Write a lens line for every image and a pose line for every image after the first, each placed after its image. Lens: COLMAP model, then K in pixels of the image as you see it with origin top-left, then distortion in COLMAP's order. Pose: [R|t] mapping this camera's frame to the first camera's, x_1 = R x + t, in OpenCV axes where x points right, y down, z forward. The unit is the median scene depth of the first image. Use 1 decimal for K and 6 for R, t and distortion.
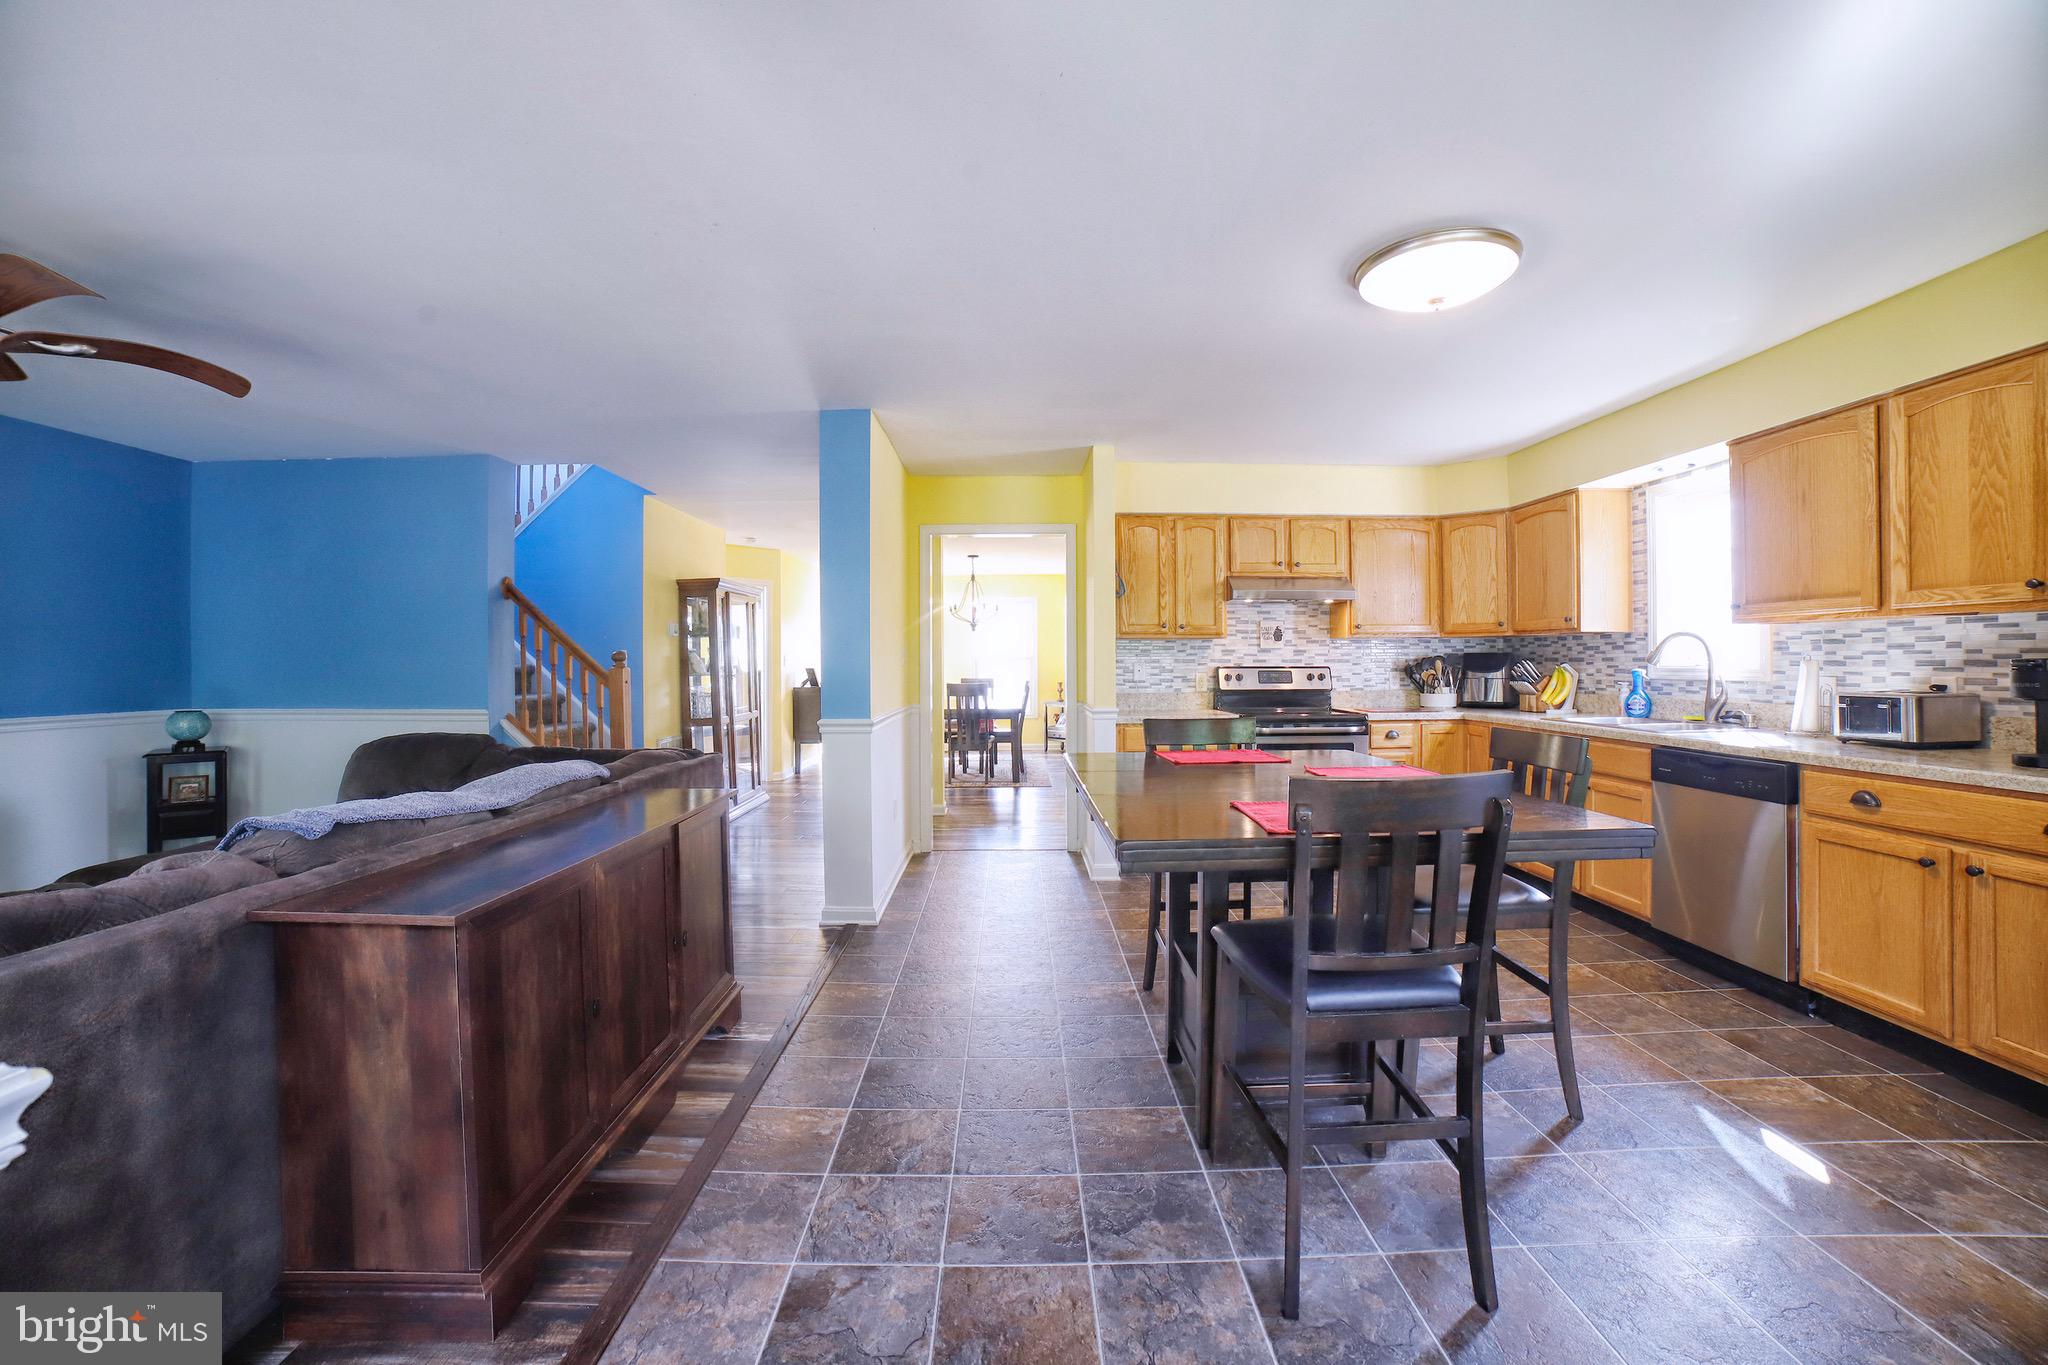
lens RADIAL K [[826.6, 0, 1023.2], [0, 826.6, 662.7], [0, 0, 1]] dist [-0.106314, 0.039252]
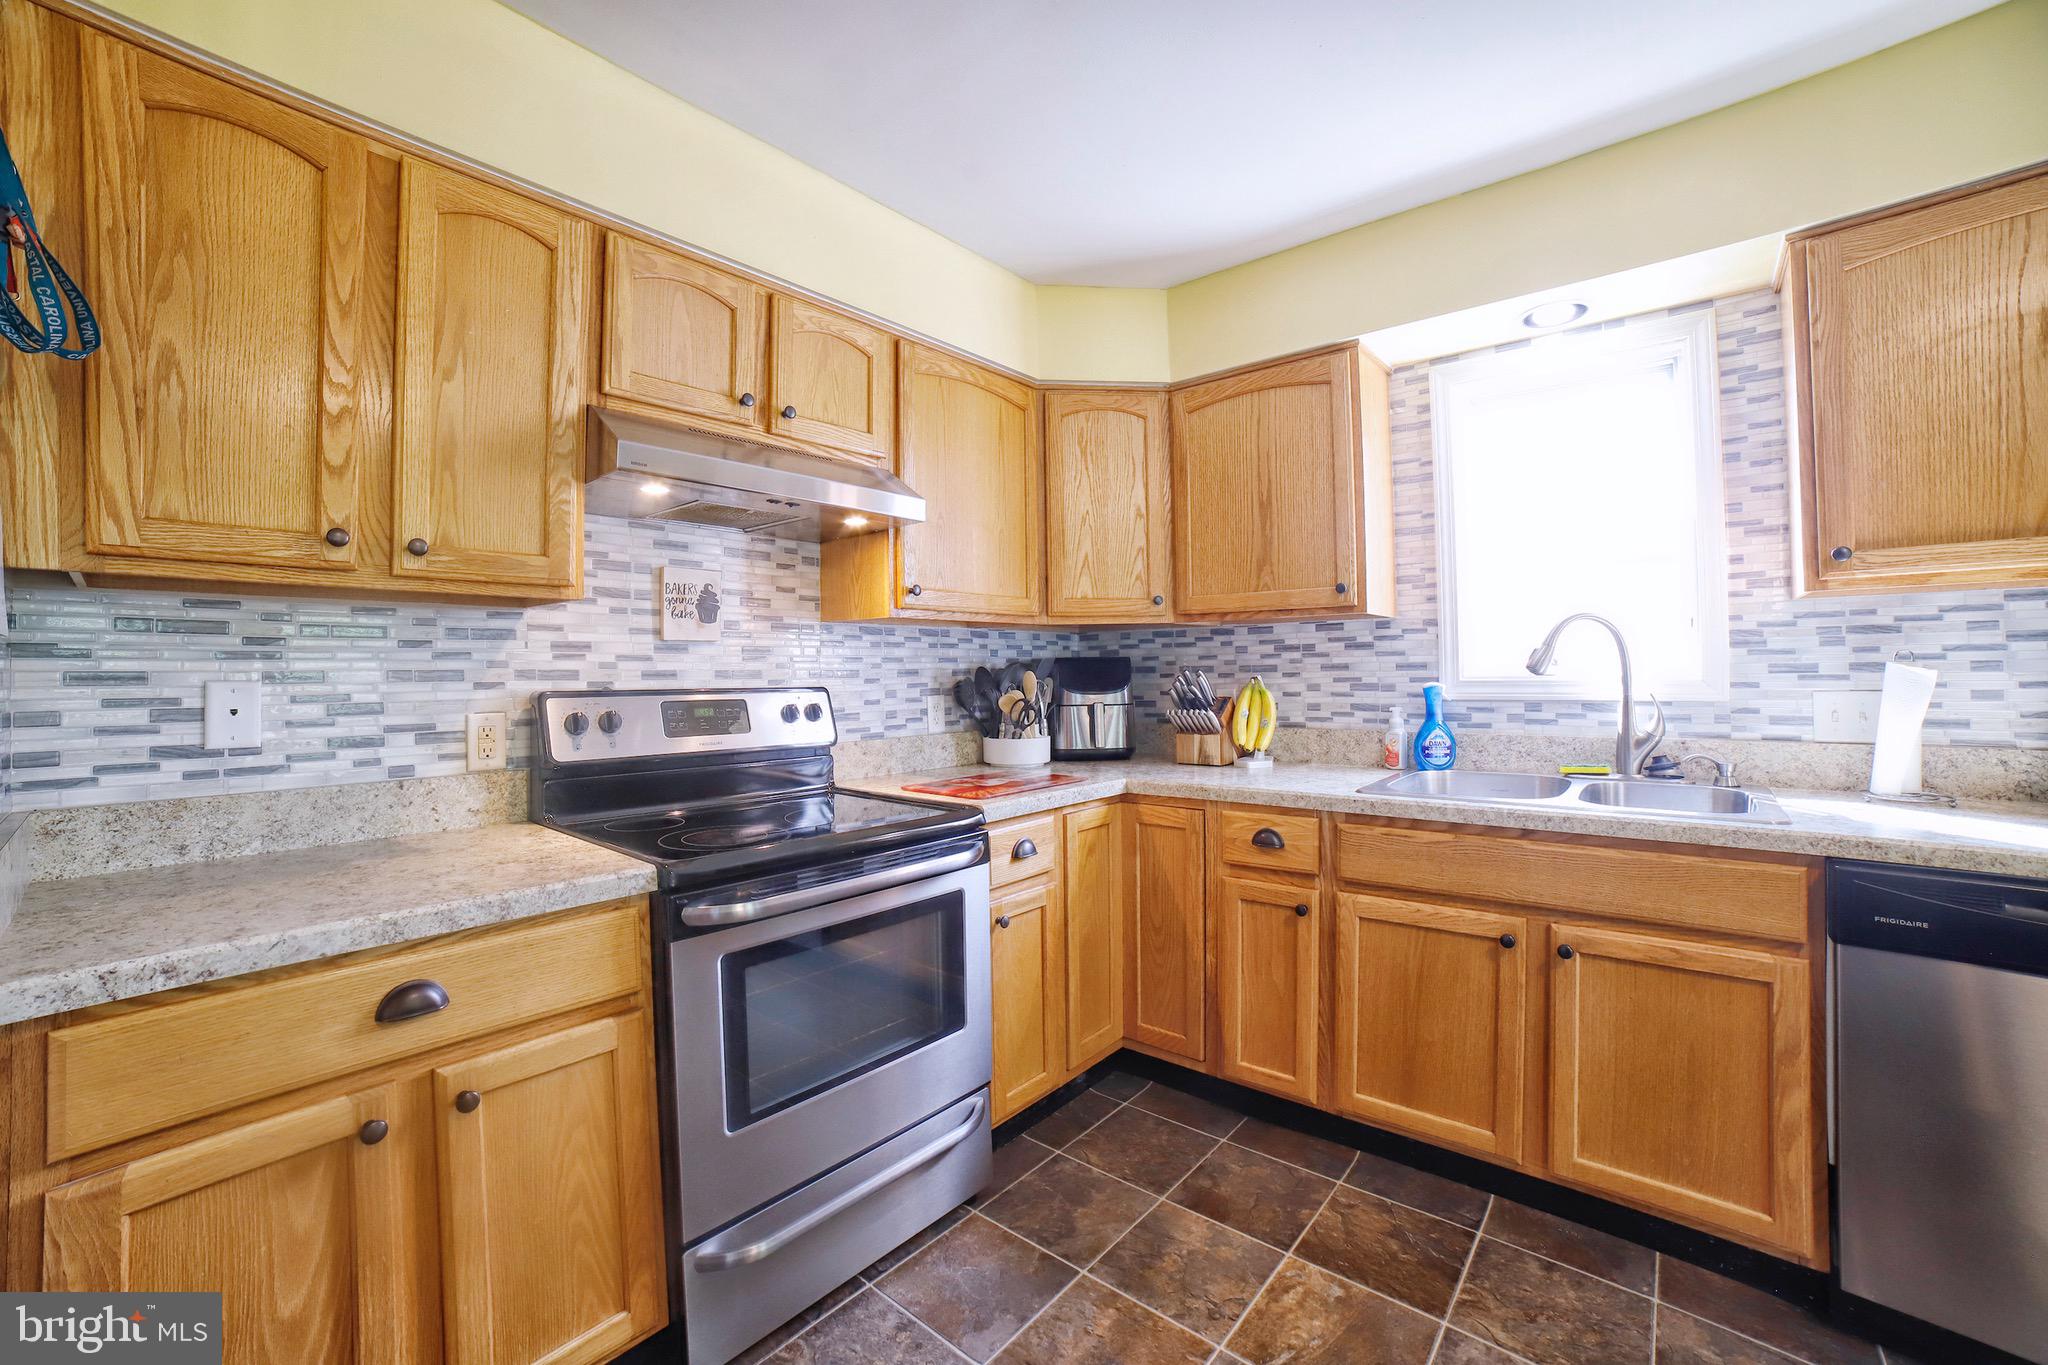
lens RADIAL K [[826.6, 0, 1023.2], [0, 826.6, 662.7], [0, 0, 1]] dist [-0.106314, 0.039252]
pose [[0.656512, 0.006531, 0.754287, 0.138393], [0.010054, 0.999798, -0.017408, 0.000556], [-0.754249, 0.019012, 0.656313, 0.729476]]
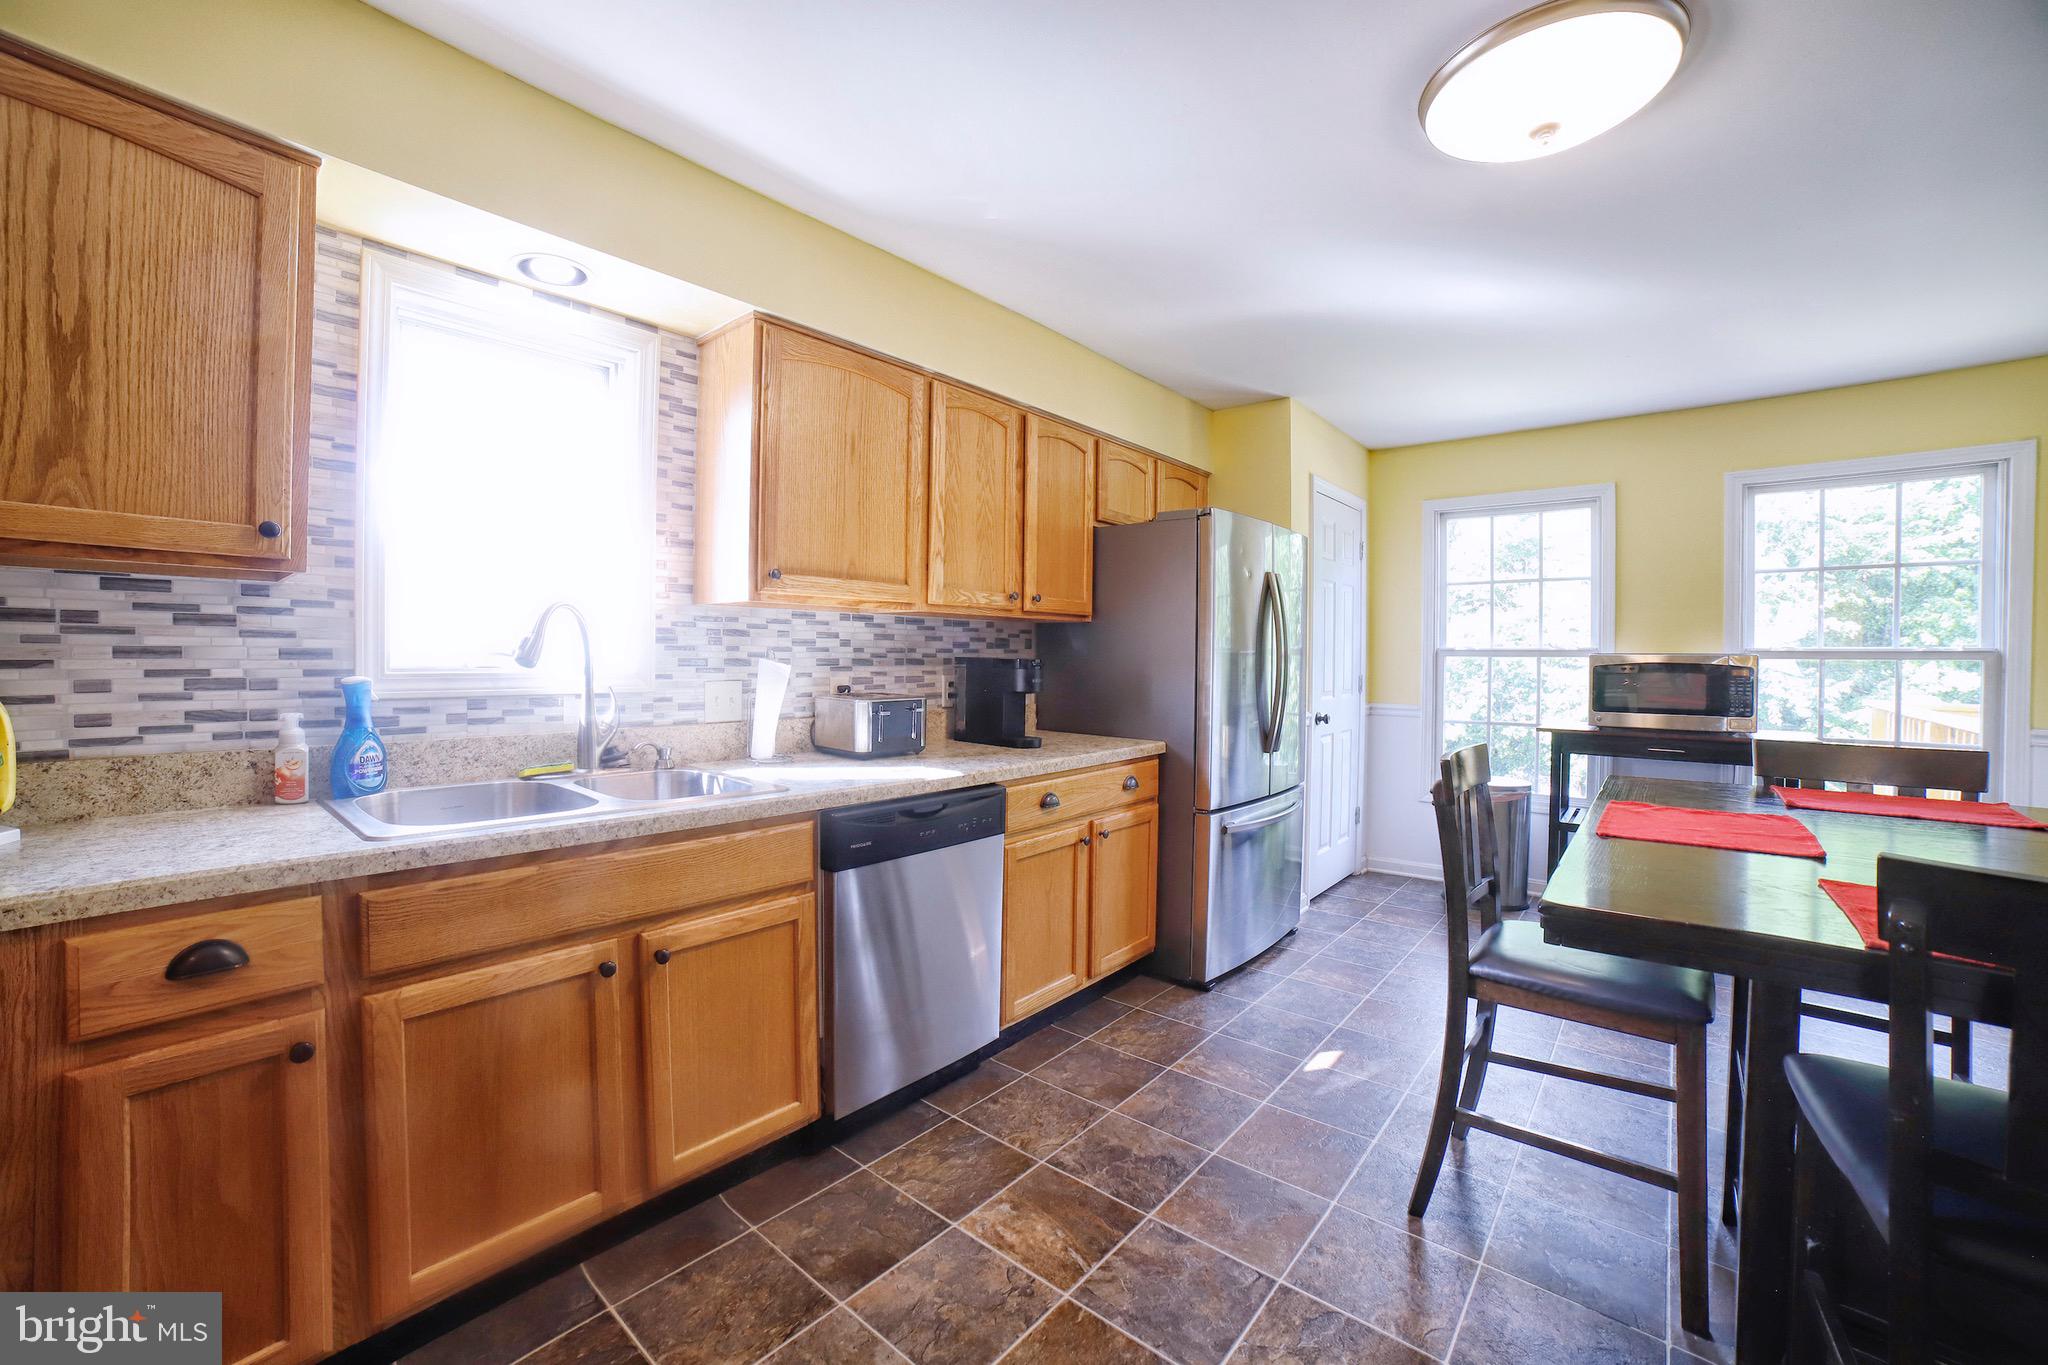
lens RADIAL K [[826.6, 0, 1023.2], [0, 826.6, 662.7], [0, 0, 1]] dist [-0.106314, 0.039252]
pose [[-0.756234, -0.005691, 0.654276, 0.219654], [-0.003609, 0.999983, 0.004526, -0.002325], [-0.654291, 0.001061, -0.756242, 0.934422]]
